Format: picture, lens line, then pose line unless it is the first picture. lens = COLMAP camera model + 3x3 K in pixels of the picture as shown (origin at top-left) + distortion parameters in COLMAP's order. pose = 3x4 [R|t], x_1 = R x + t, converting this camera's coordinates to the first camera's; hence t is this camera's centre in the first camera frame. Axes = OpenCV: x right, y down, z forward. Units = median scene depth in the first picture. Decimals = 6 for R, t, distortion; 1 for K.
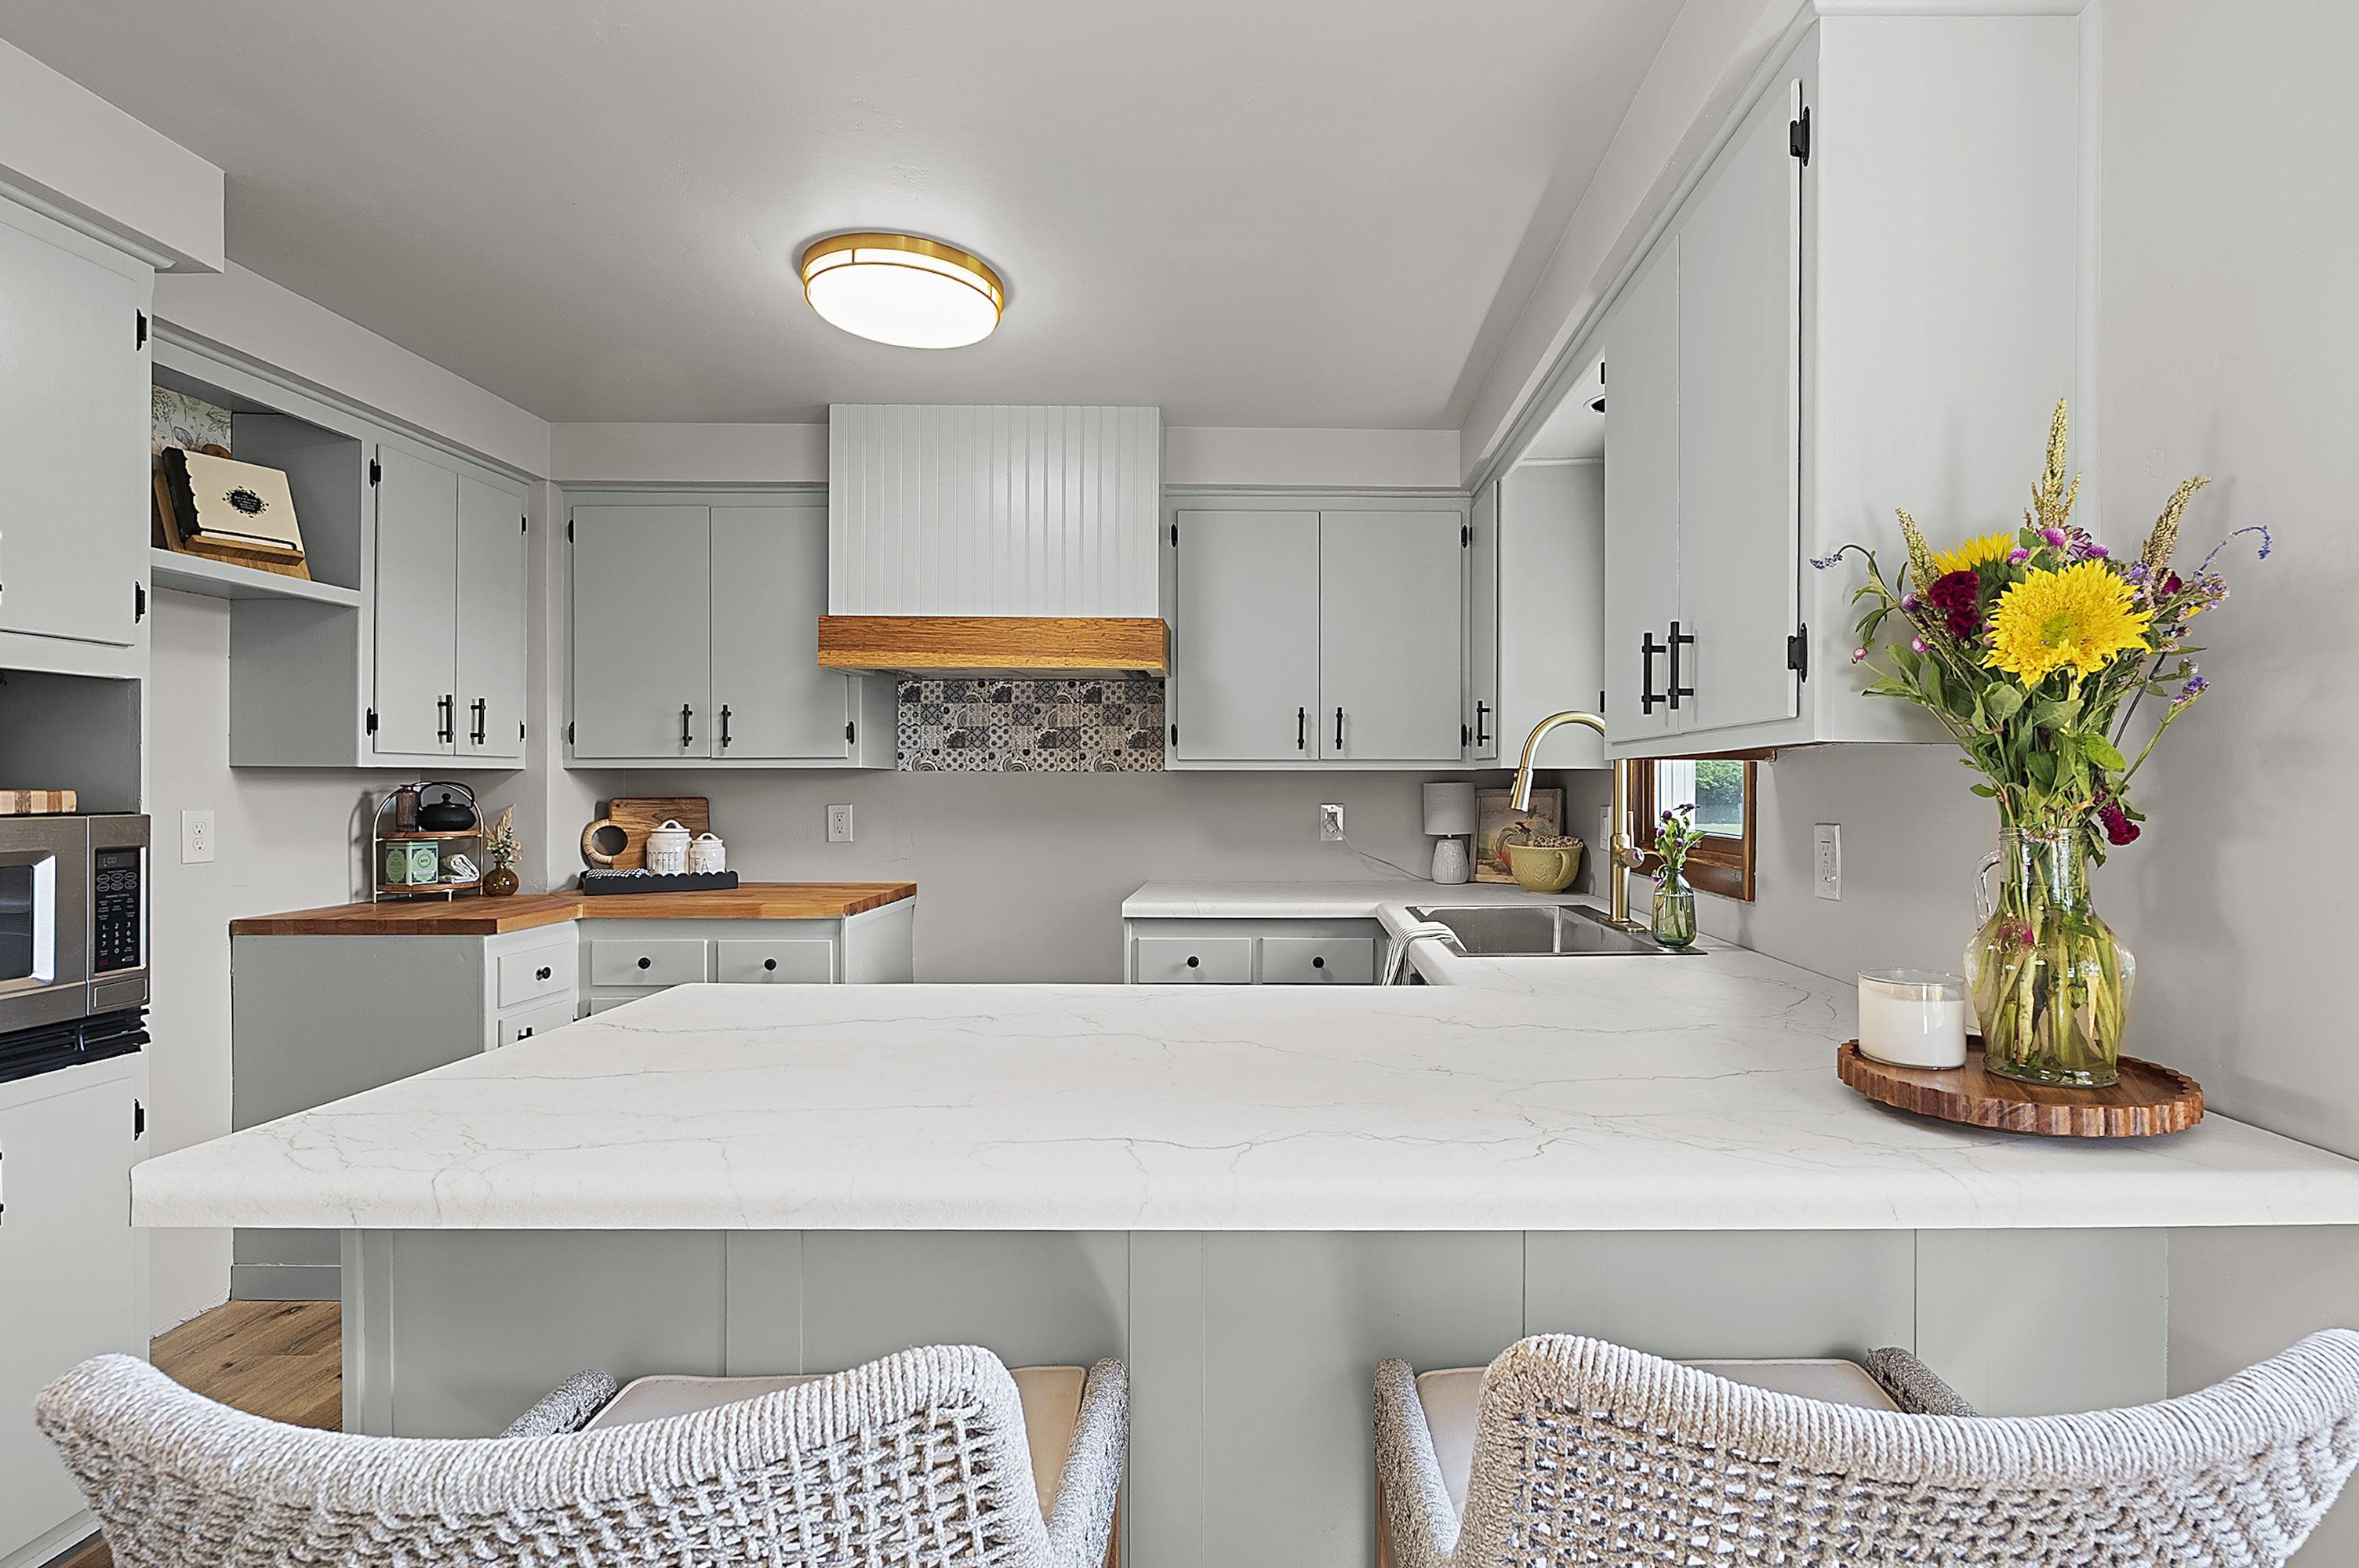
lens RADIAL K [[1083.6, 0, 1282.5], [0, 1083.6, 776.4], [0, 0, 1]] dist [-0.000420, 0.000514]
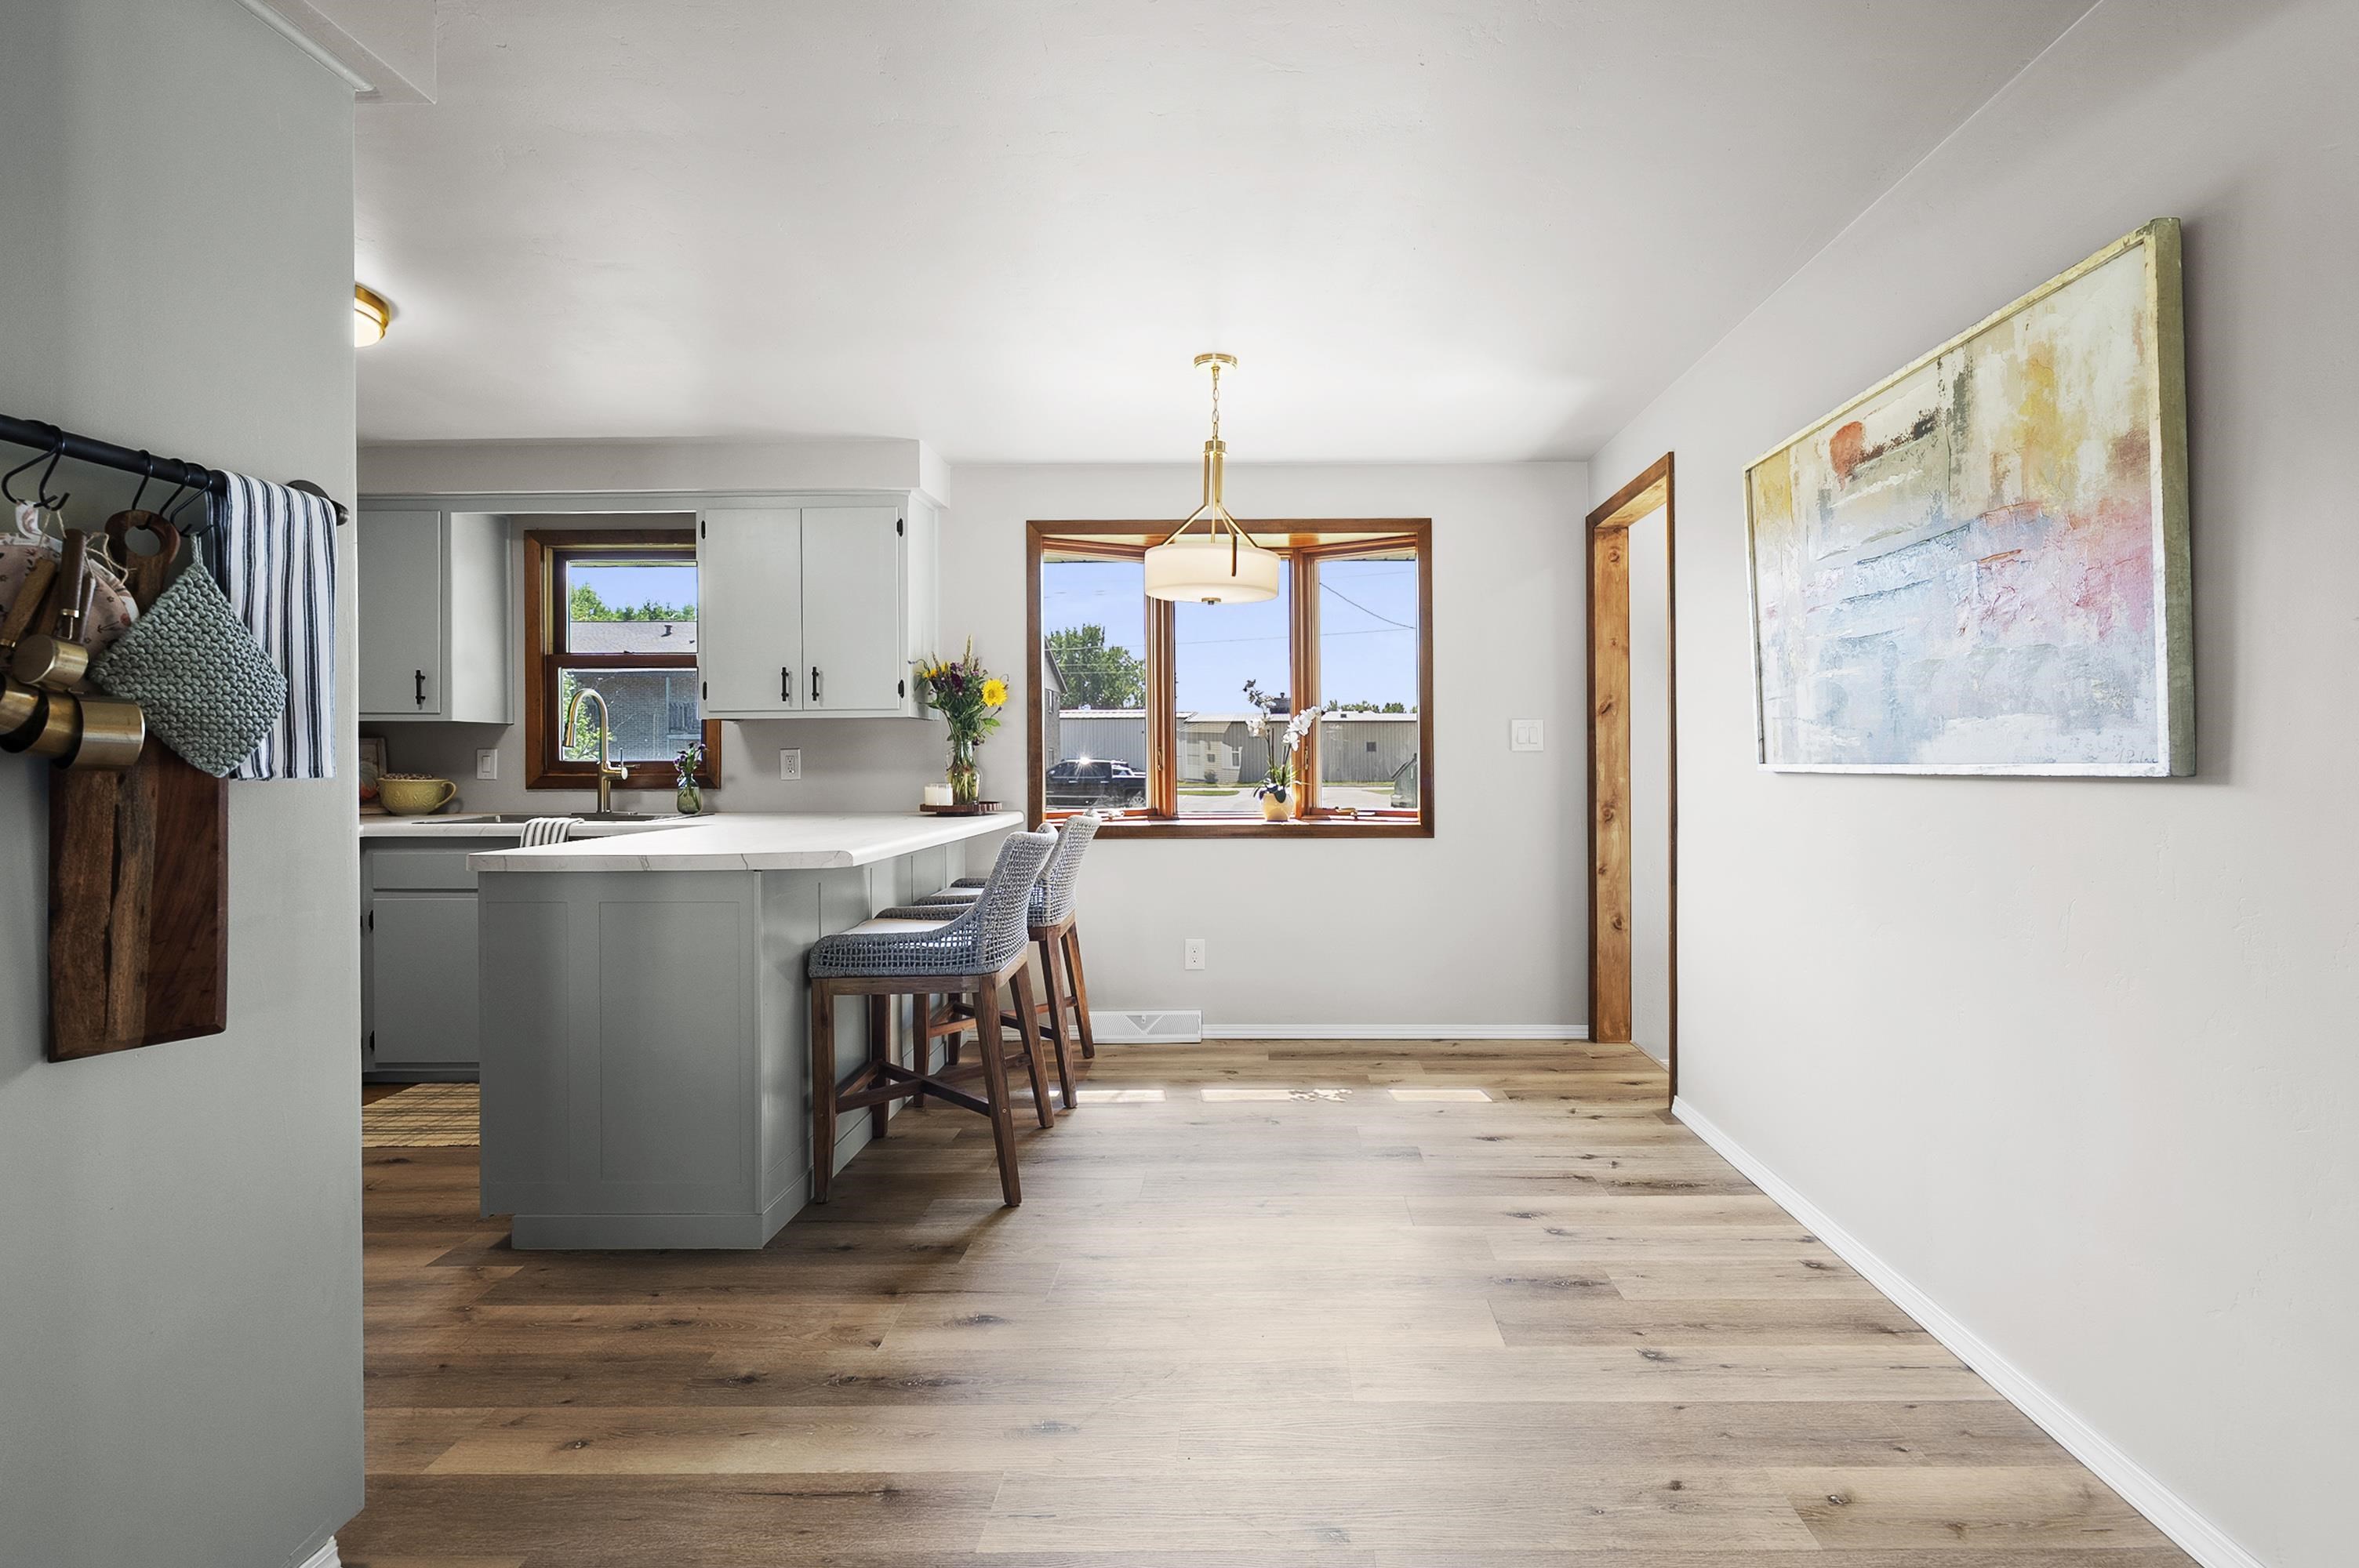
lens RADIAL K [[1083.6, 0, 1260.7], [0, 1083.6, 771.8], [0, 0, 1]] dist [-0.000420, 0.000514]
pose [[0.015243, -0.017885, 0.999724, -1.047204], [-0.001056, 0.999839, 0.017903, 0.028332], [-0.999883, -0.001328, 0.015221, -0.048123]]
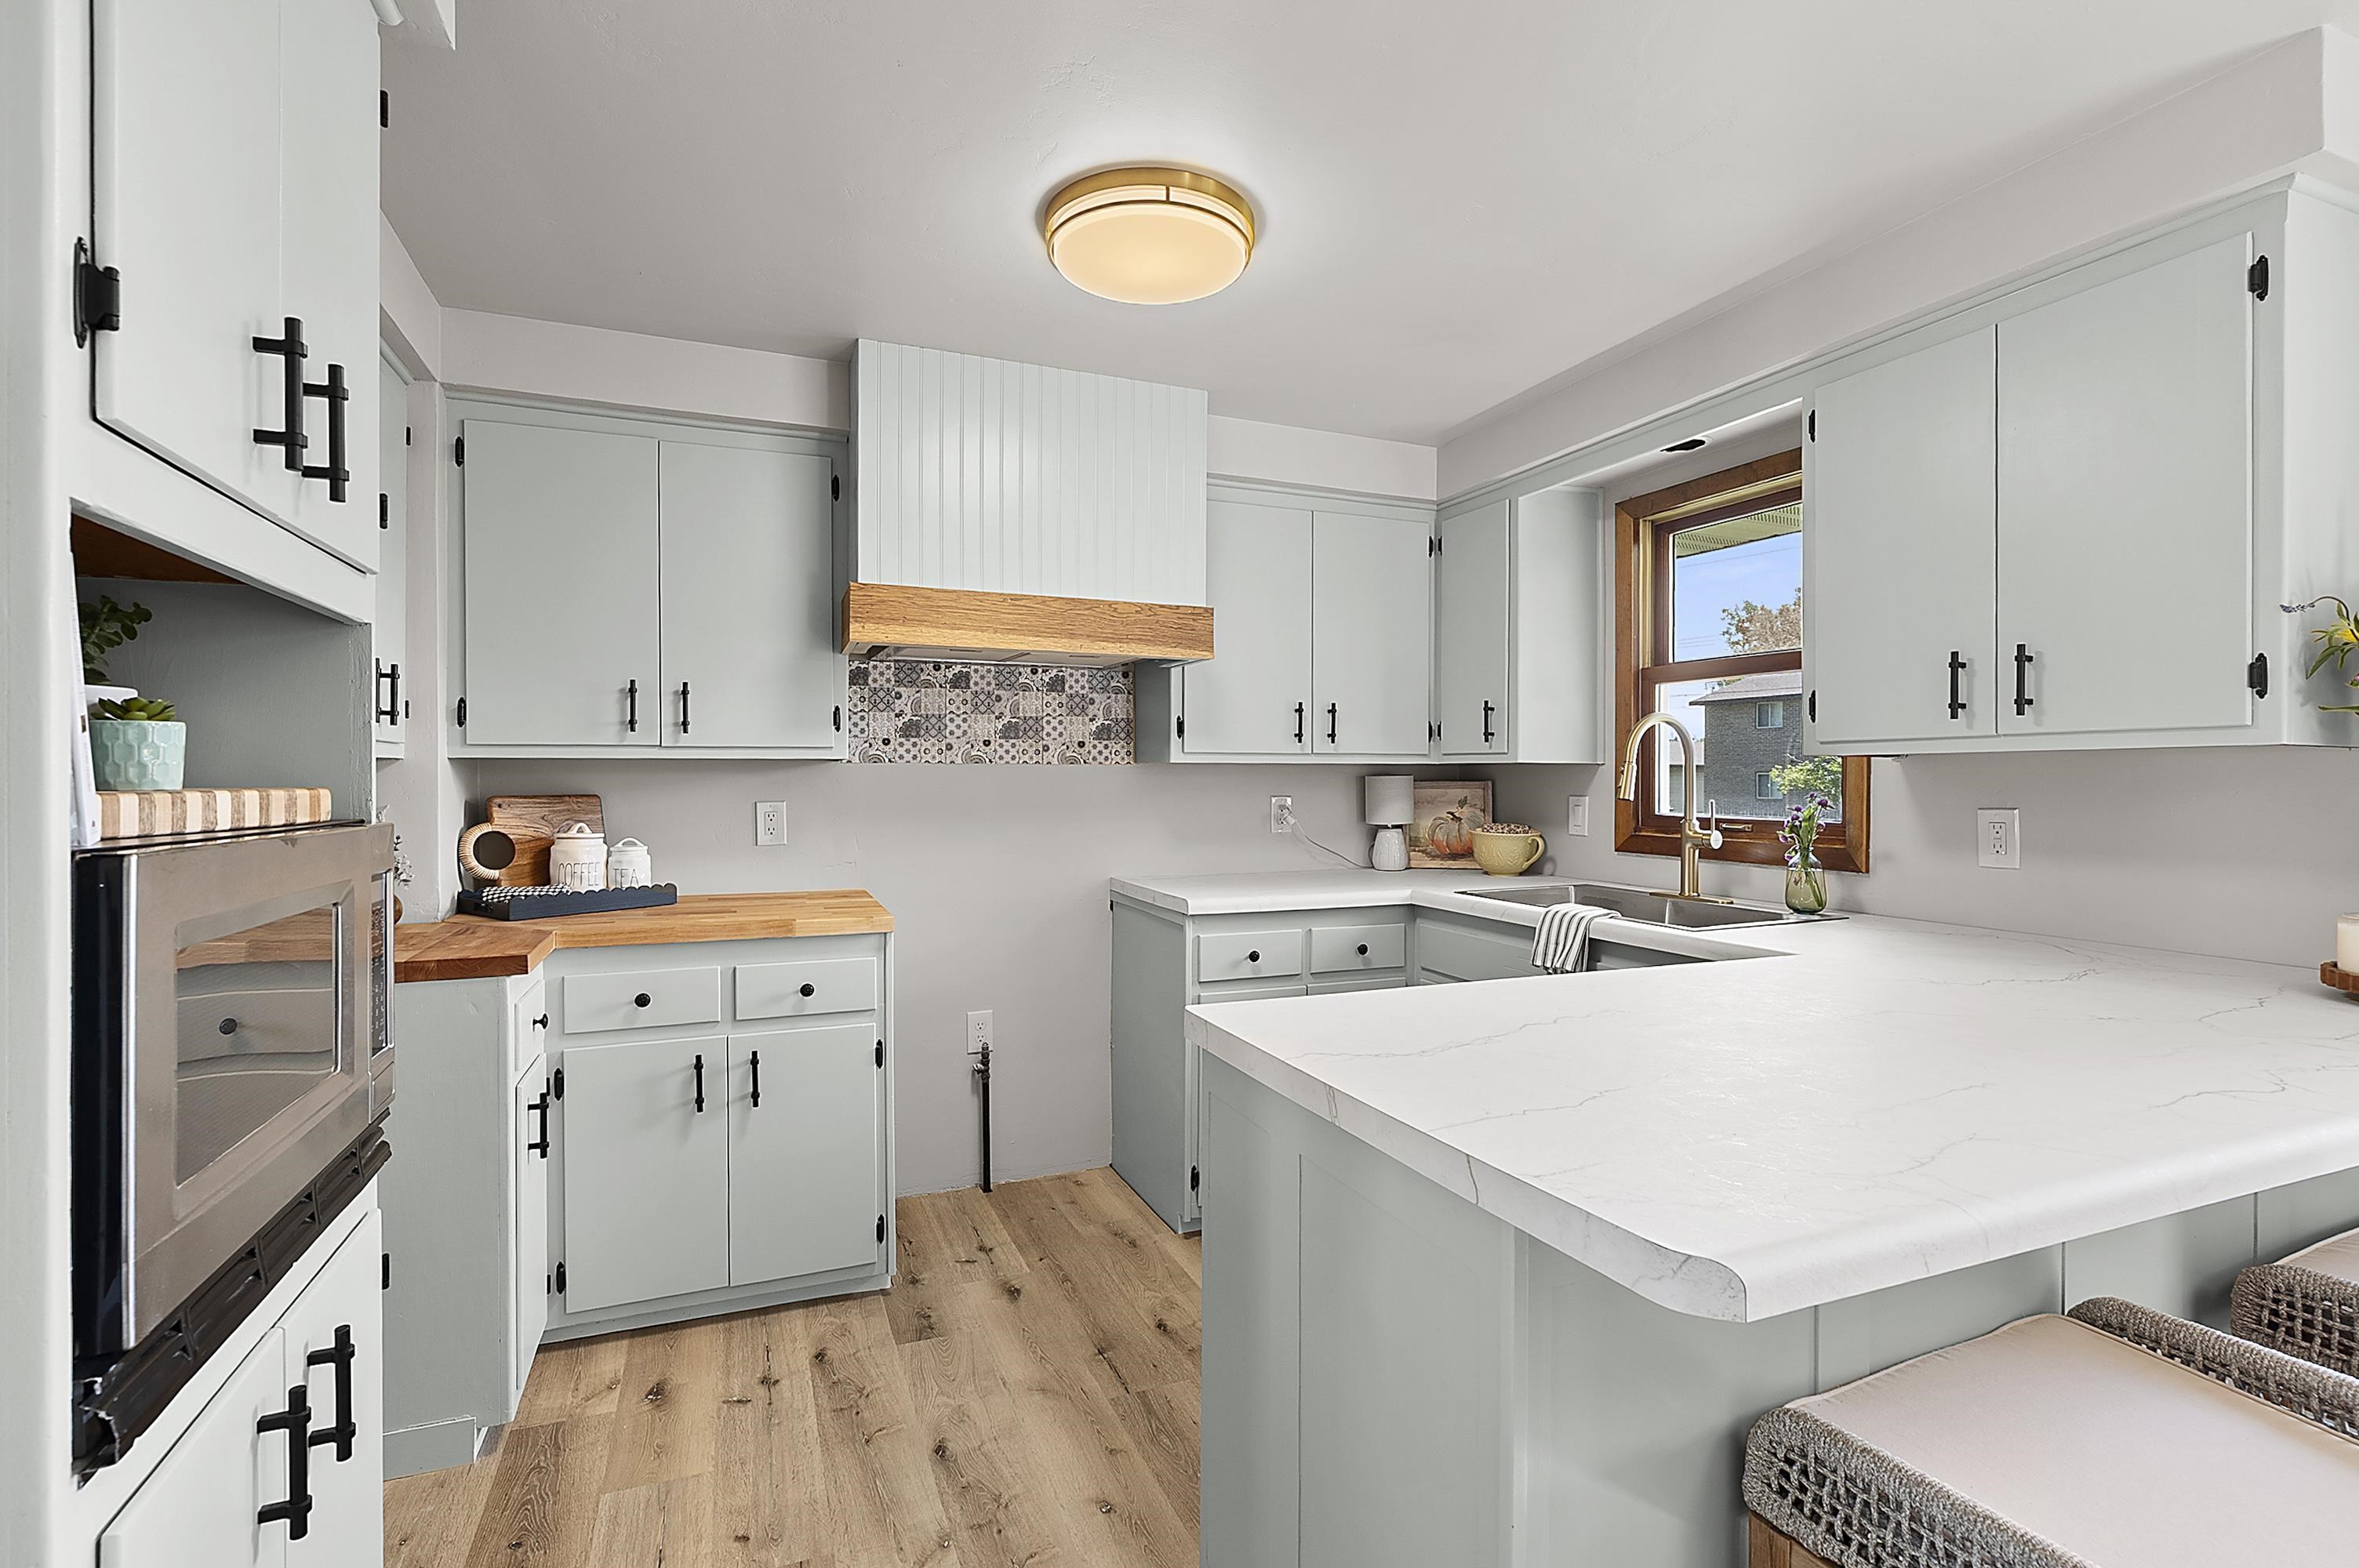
lens RADIAL K [[1083.6, 0, 1168.7], [0, 1083.6, 786.3], [0, 0, 1]] dist [-0.000420, 0.000514]
pose [[0.932781, -0.004591, 0.360415, -0.466312], [-0.000865, 0.999887, 0.014976, 0.000428], [-0.360443, -0.014282, 0.932672, 0.096216]]
